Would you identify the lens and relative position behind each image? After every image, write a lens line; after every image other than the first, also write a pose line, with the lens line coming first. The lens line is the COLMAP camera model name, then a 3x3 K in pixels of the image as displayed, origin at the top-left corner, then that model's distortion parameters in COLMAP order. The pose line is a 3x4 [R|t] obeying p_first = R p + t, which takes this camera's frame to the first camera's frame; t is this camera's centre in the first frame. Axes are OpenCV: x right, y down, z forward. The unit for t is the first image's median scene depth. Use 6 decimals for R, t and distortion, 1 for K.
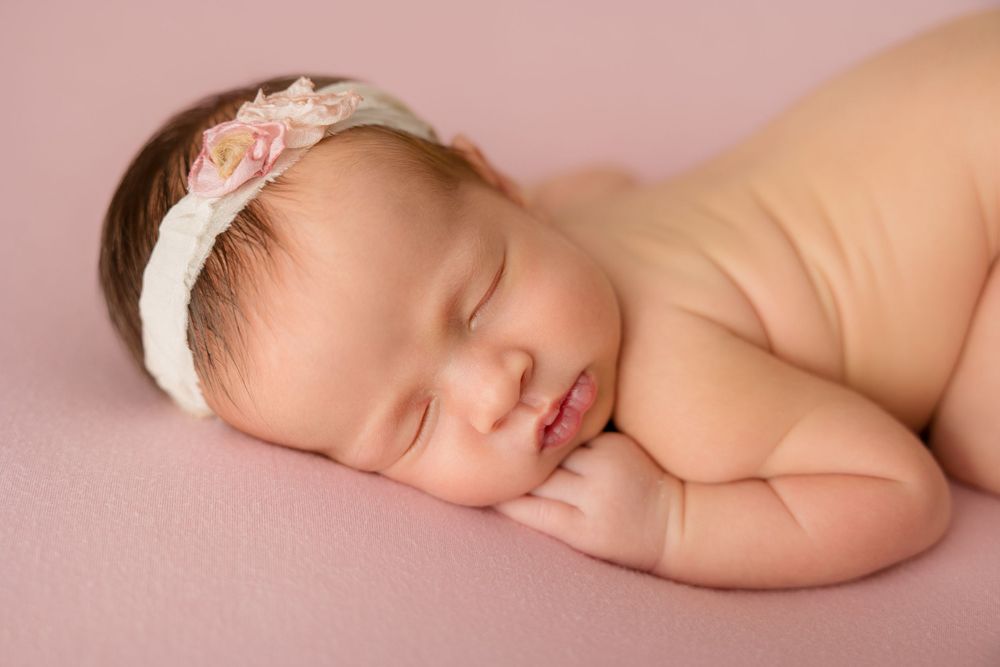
lens RADIAL K [[1033.2, 0, 500.0], [0, 1033.2, 333.5], [0, 0, 1]] dist [0.158449, -0.674889]
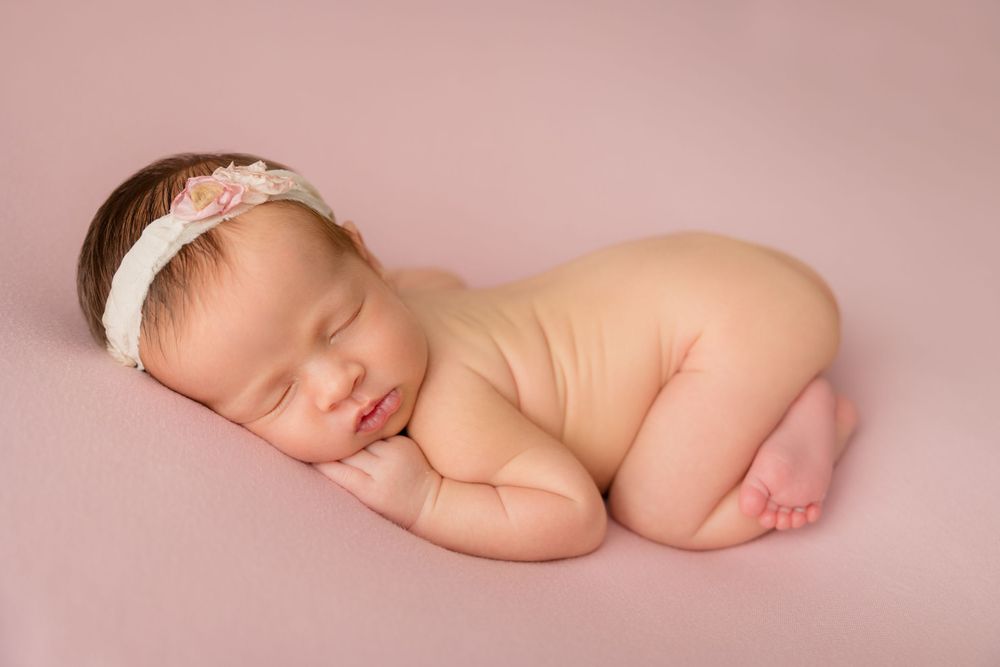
lens RADIAL K [[1033.2, 0, 500.0], [0, 1033.2, 333.5], [0, 0, 1]] dist [0.158449, -0.674889]
pose [[0.960850, 0.234466, 0.147621, -0.016715], [-0.217678, 0.968448, -0.121343, 0.114564], [-0.171414, 0.084458, 0.981572, -0.565137]]
